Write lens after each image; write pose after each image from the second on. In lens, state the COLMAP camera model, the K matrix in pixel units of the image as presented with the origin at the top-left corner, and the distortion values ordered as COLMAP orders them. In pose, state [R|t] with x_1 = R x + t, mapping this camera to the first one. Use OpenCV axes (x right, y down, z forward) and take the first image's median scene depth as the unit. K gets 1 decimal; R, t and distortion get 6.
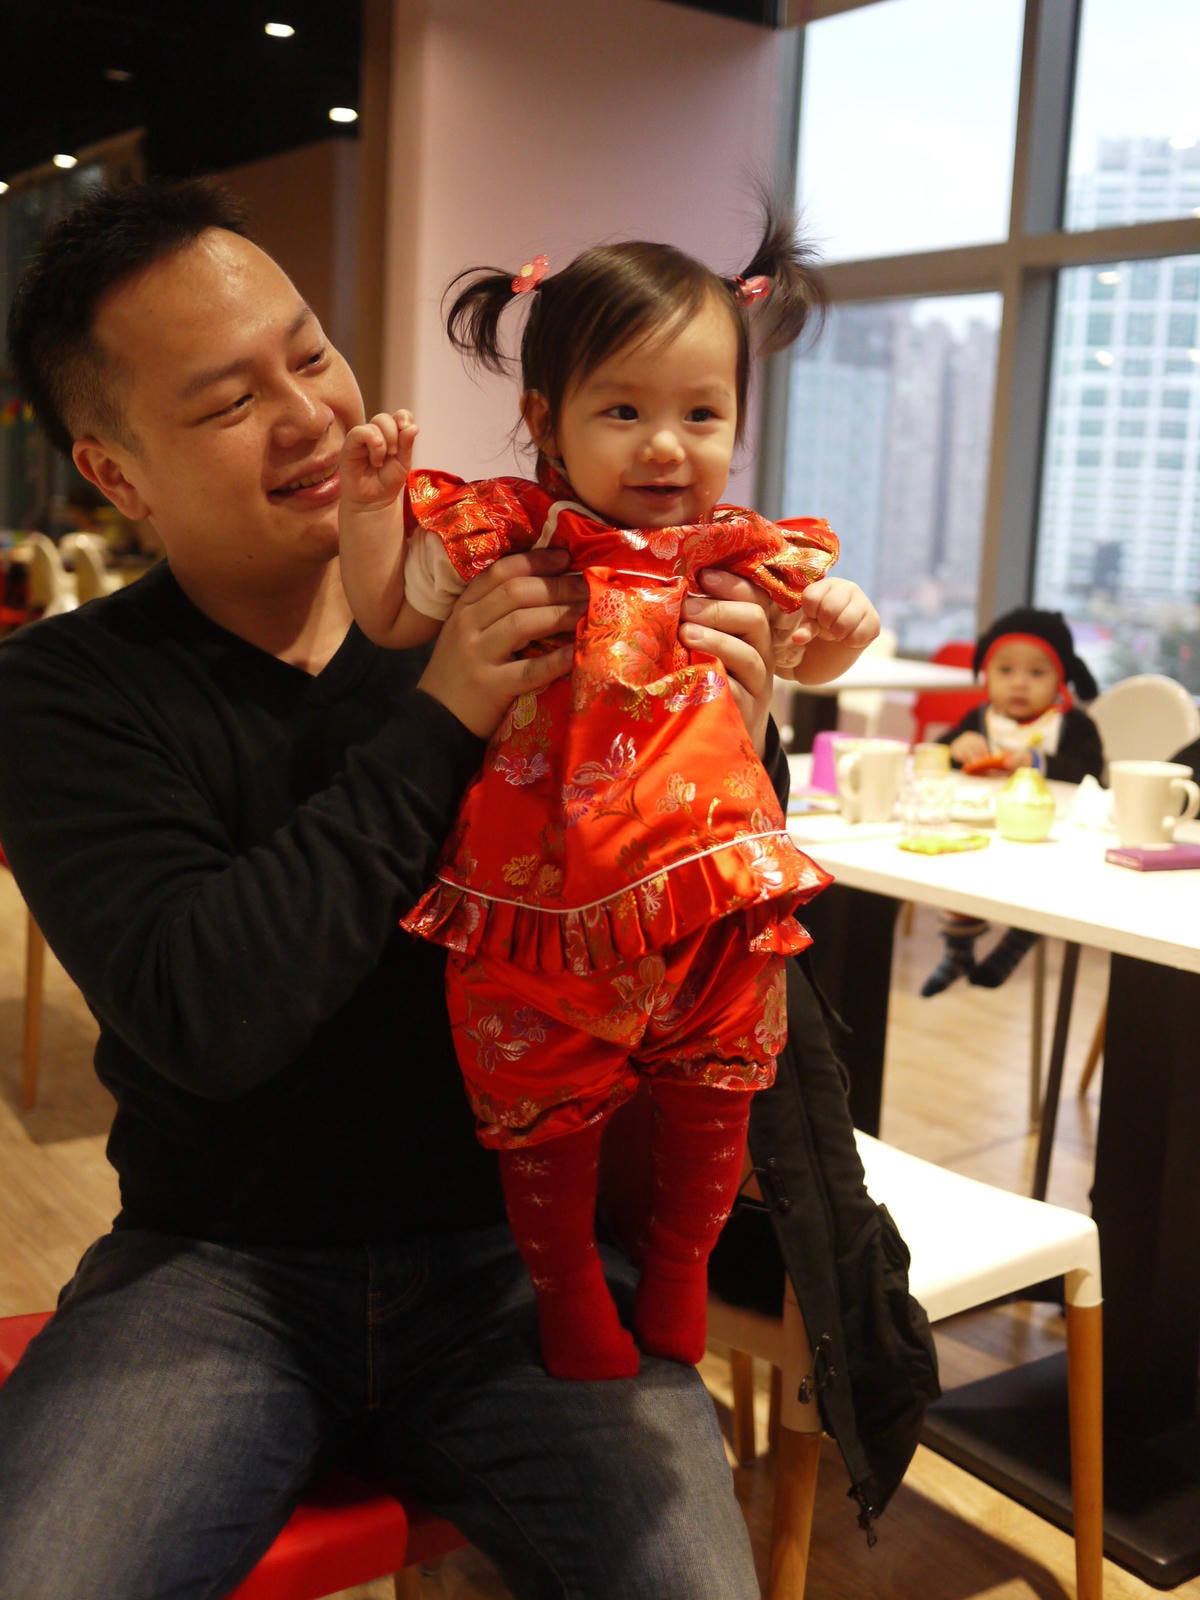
lens RADIAL K [[1846.7, 0, 600.0], [0, 1846.7, 800.0], [0, 0, 1]] dist [-0.003488, 0.004474]
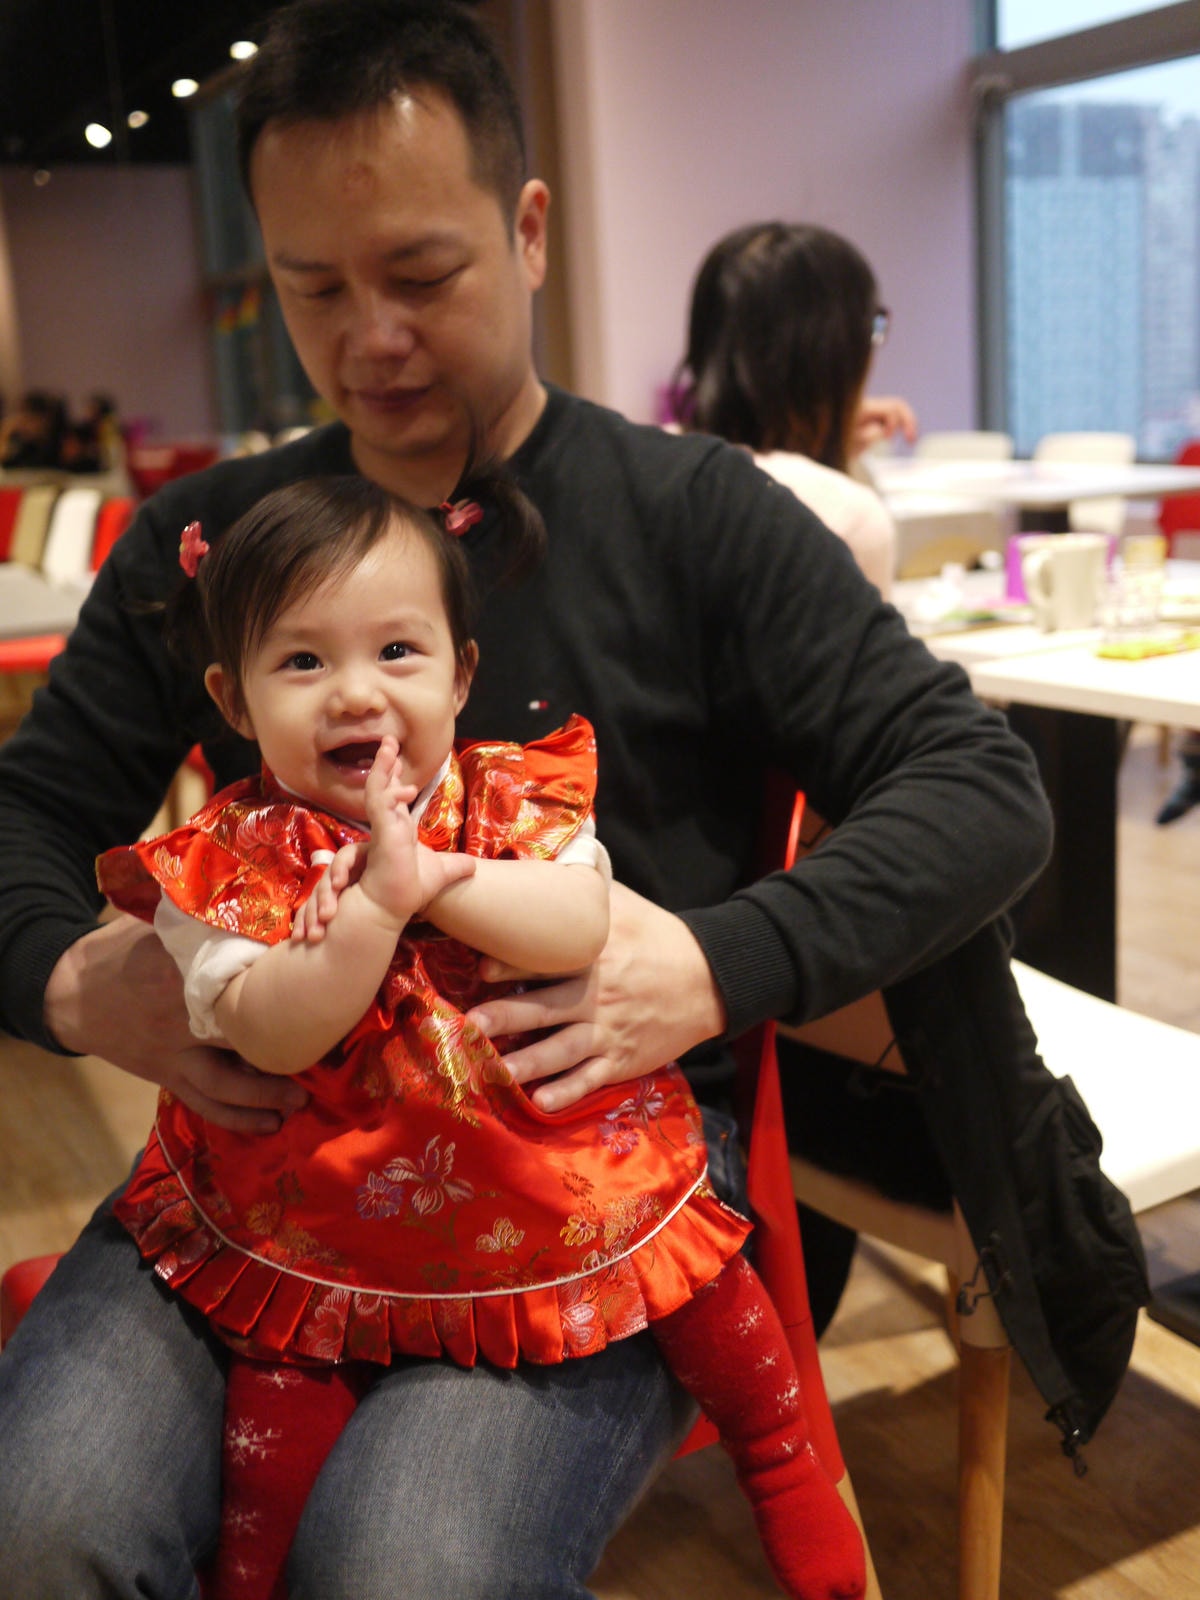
lens RADIAL K [[1844.9, 0, 600.0], [0, 1844.9, 800.0], [0, 0, 1]] dist [-0.007872, 0.023907]
pose [[0.985789, -0.074719, -0.150458, 0.055712], [0.085011, 0.994376, 0.063166, 0.018011], [0.144892, -0.075059, 0.986596, 0.112134]]
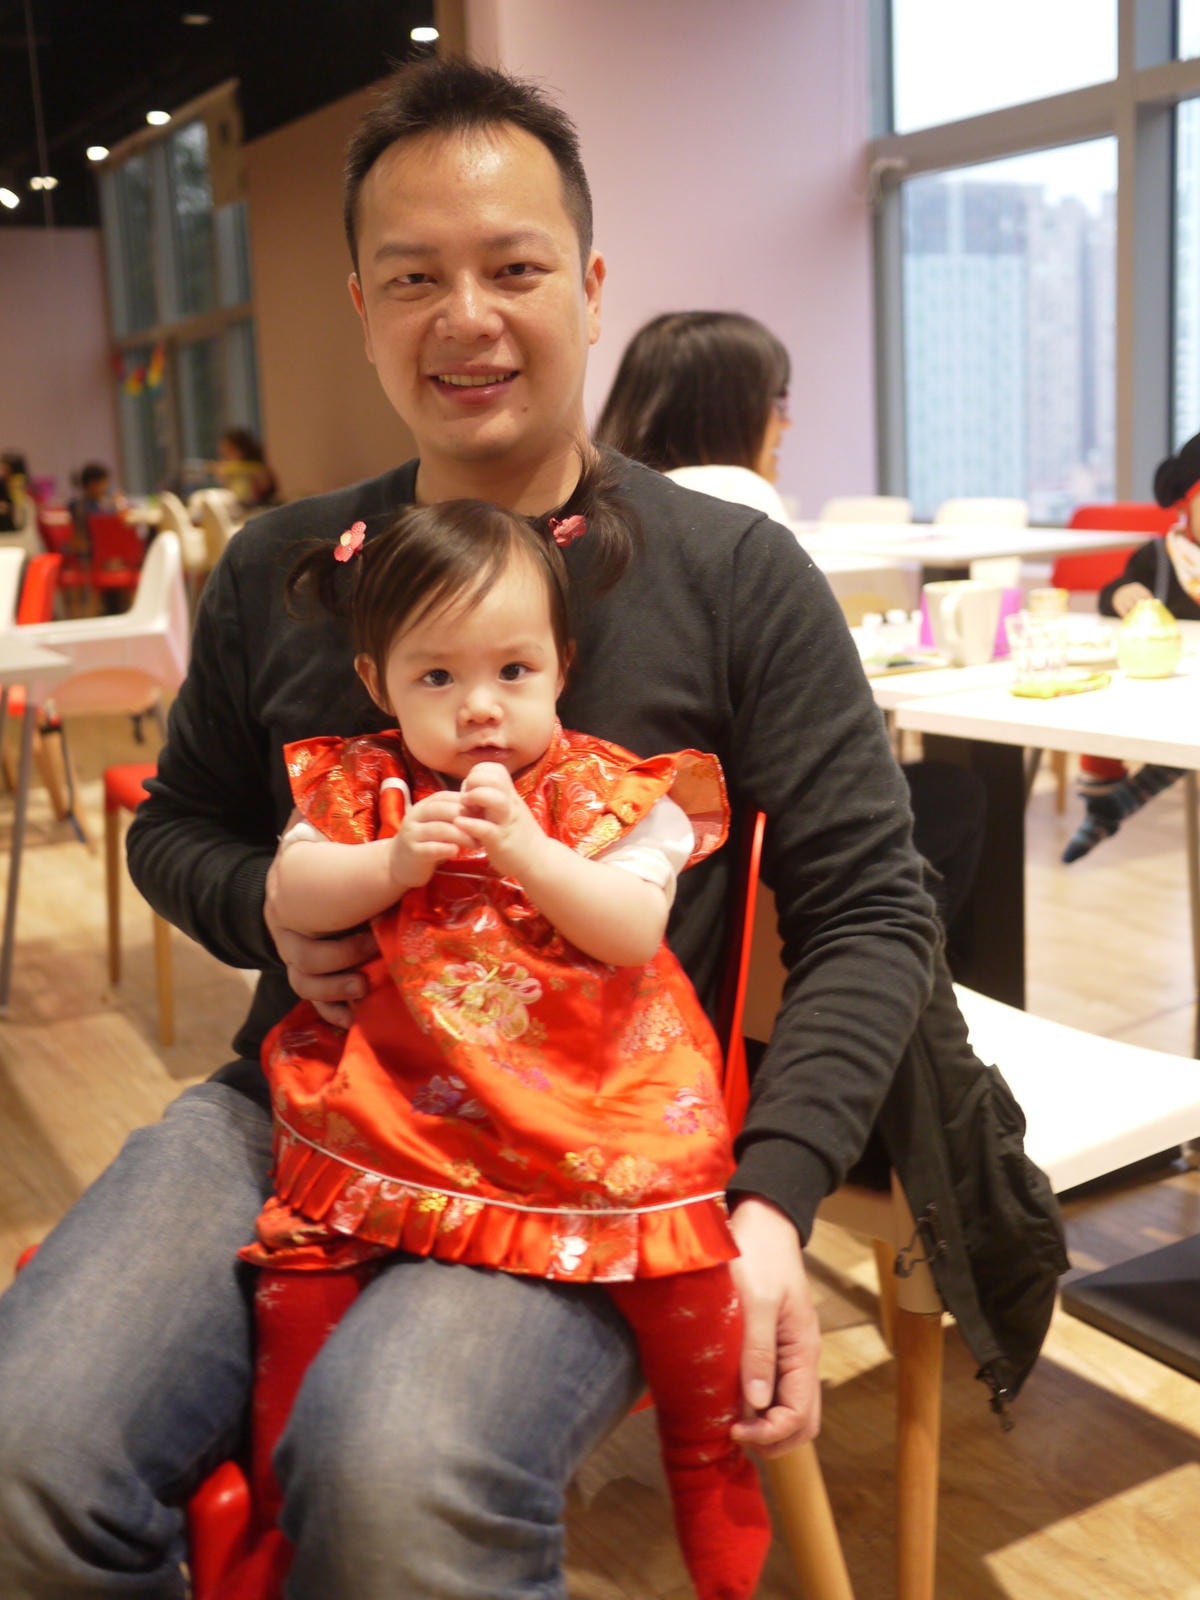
lens RADIAL K [[1845.0, 0, 577.7], [0, 1845.0, 803.6], [0, 0, 1]] dist [-0.025635, 0.024682]
pose [[0.991642, -0.077255, -0.103330, 0.036948], [0.081283, 0.996064, 0.035346, 0.028595], [0.100193, -0.043450, 0.994019, 0.053804]]
